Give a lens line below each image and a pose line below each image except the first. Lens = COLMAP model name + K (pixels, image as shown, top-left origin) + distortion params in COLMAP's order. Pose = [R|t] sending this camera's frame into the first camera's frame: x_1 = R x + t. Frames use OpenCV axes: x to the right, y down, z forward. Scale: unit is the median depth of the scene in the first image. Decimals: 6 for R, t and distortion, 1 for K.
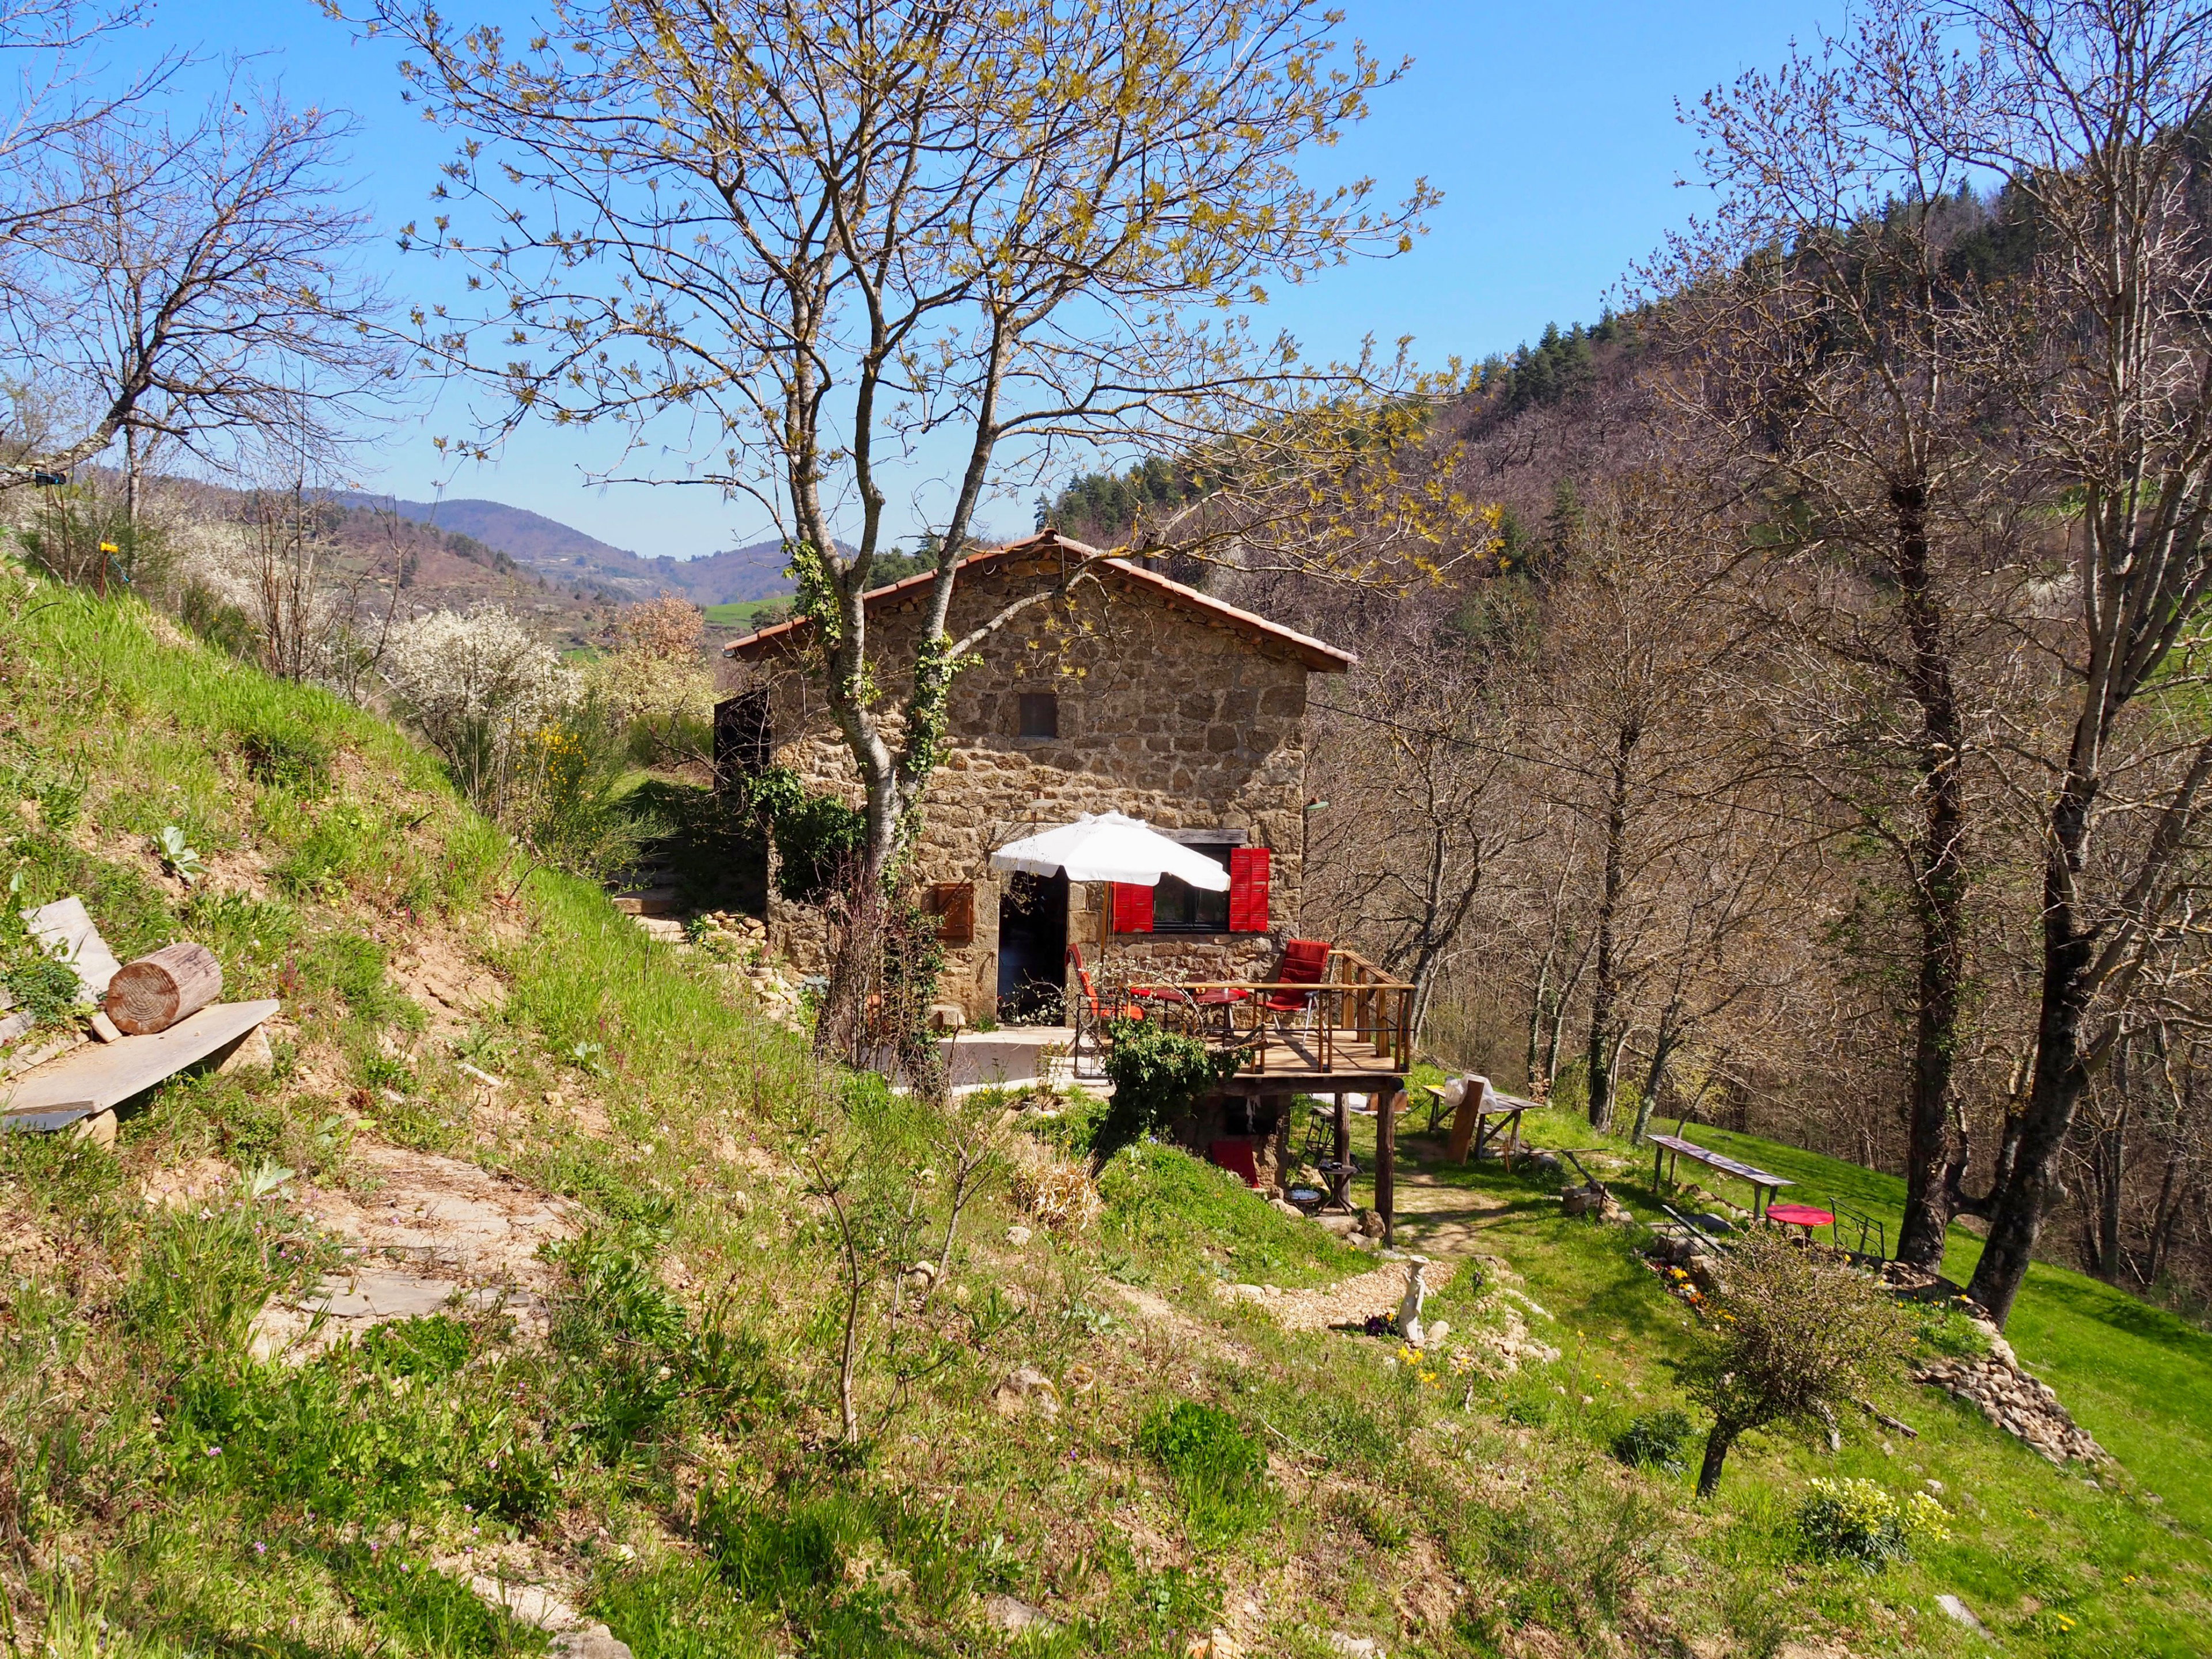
lens RADIAL K [[1863.9, 0, 1099.0], [0, 1863.9, 834.6], [0, 0, 1]] dist [-0.027290, 0.002213]
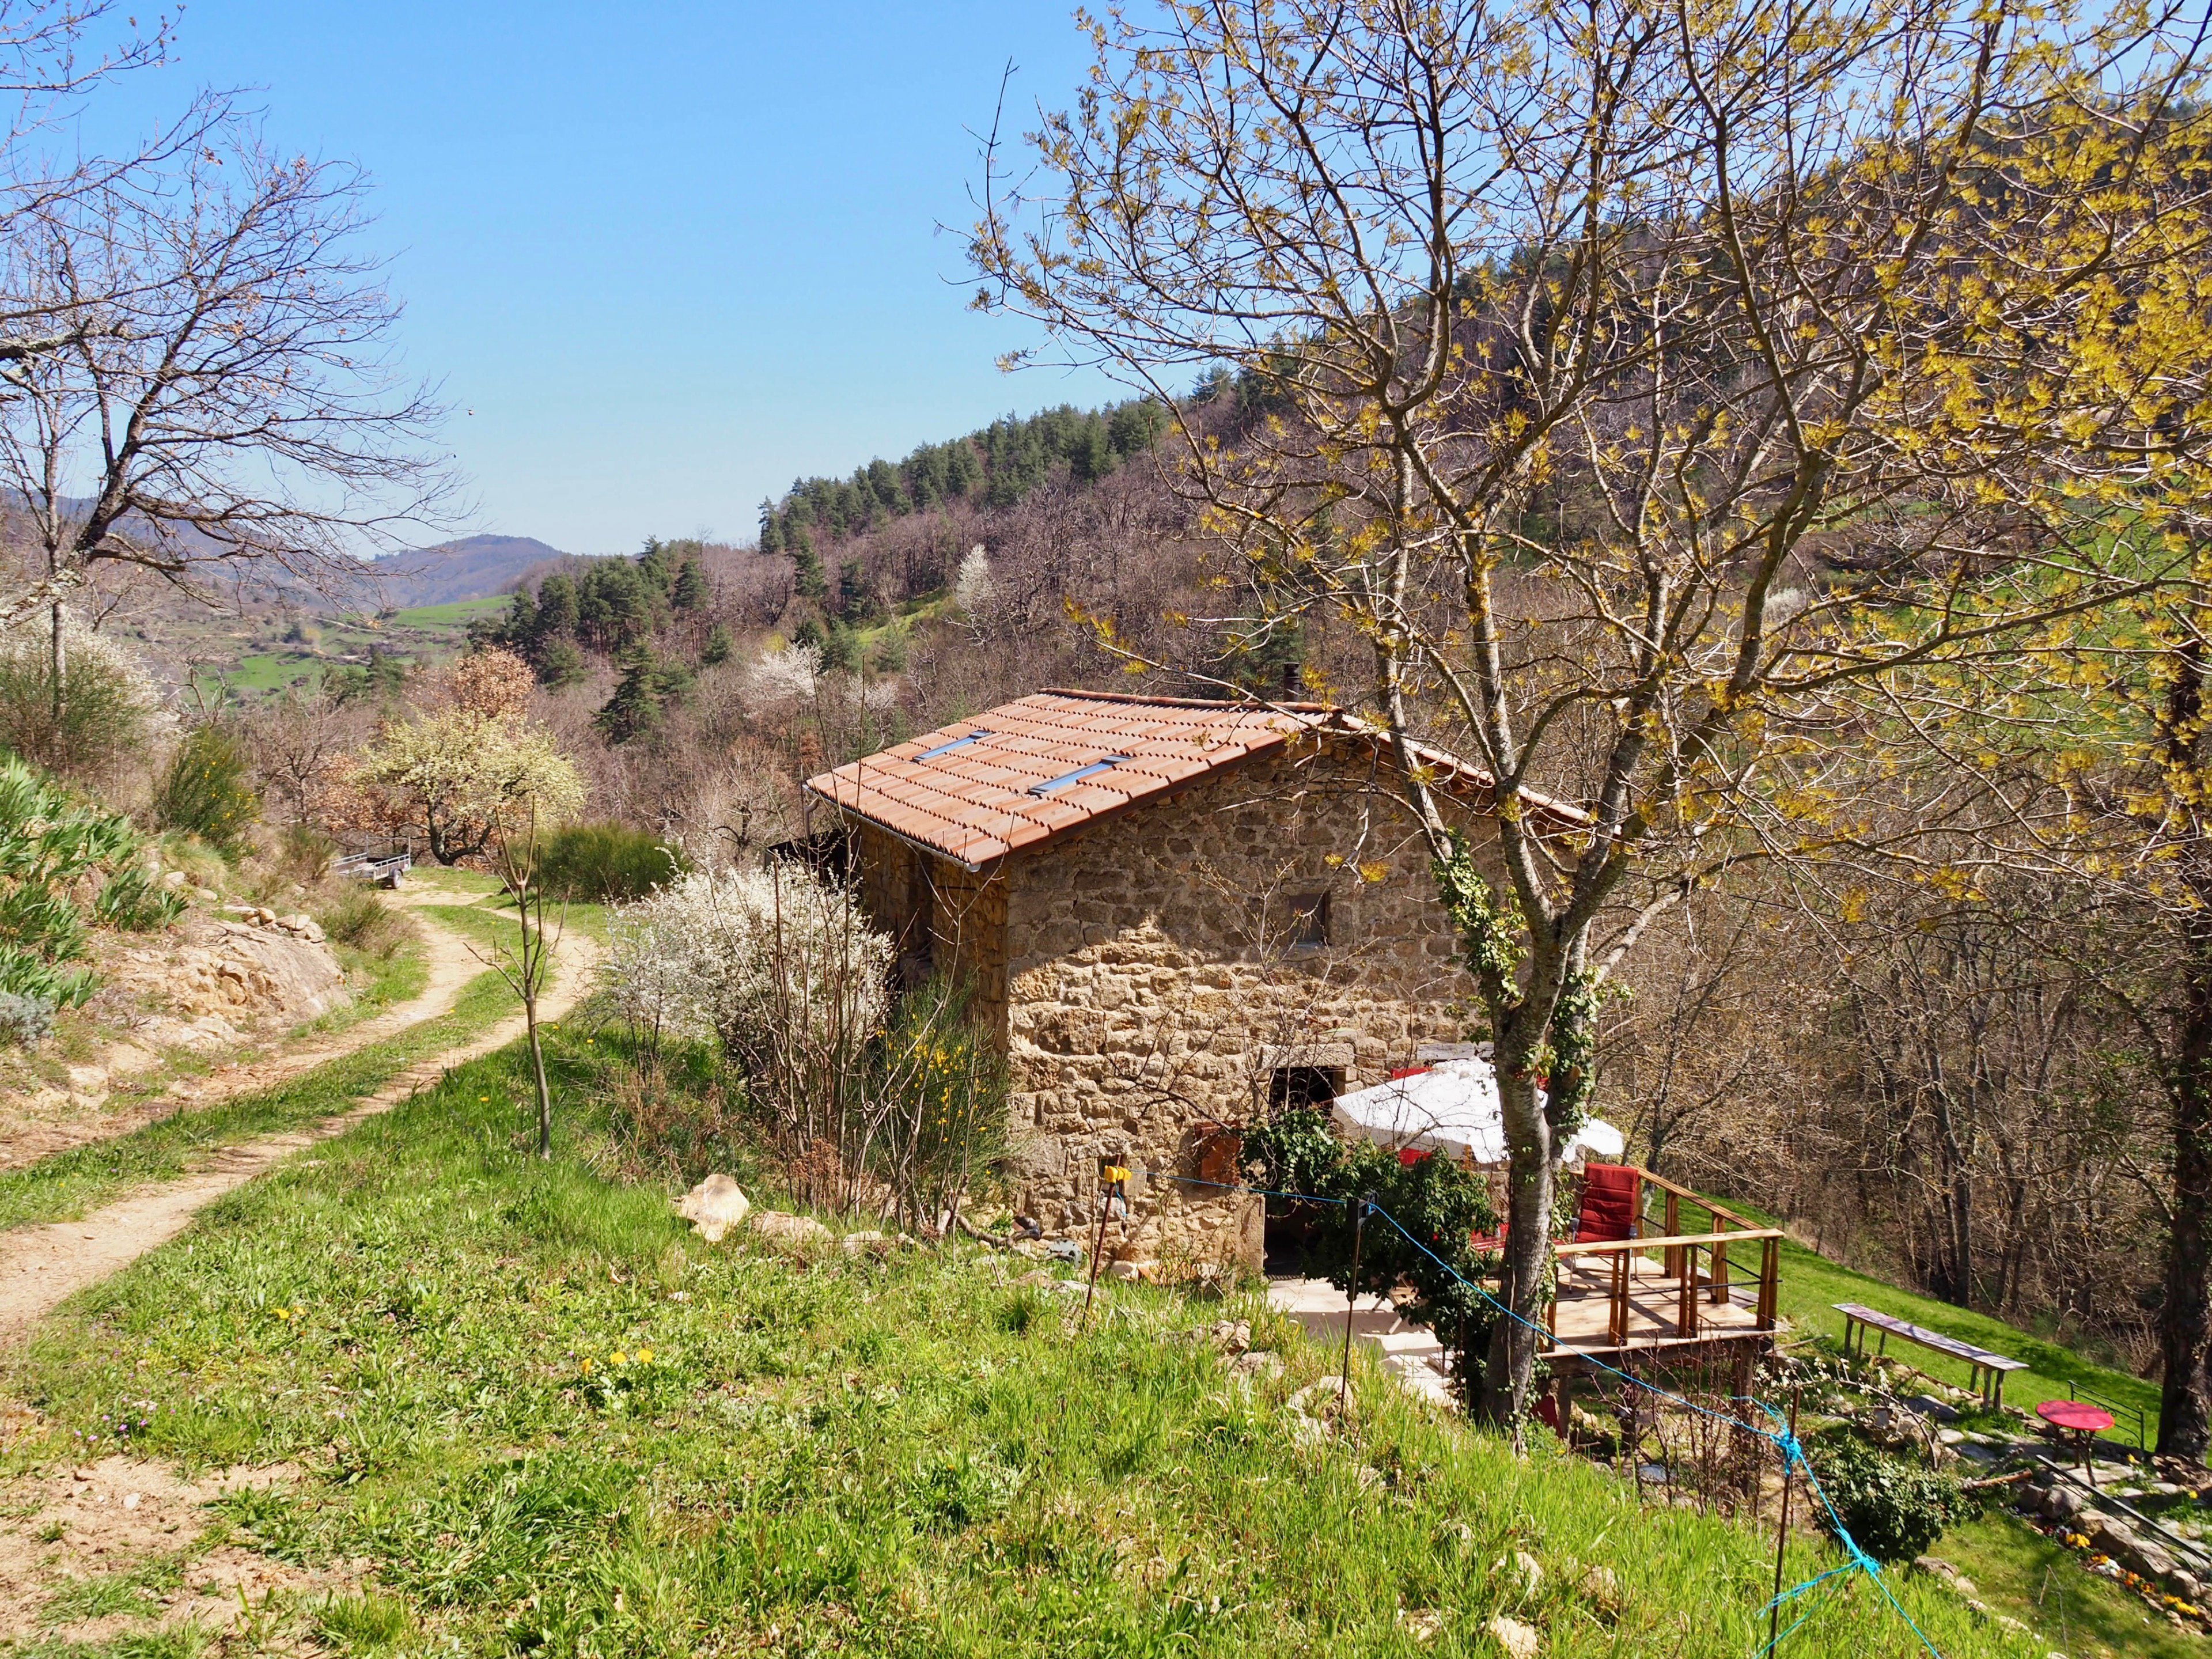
lens RADIAL K [[1863.9, 0, 1119.0], [0, 1863.9, 821.7], [0, 0, 1]] dist [-0.027290, 0.002213]
pose [[0.986108, -0.022730, 0.164542, -0.257481], [0.023628, 0.999715, -0.003504, -0.107762], [-0.164415, 0.007343, 0.986364, 0.169458]]
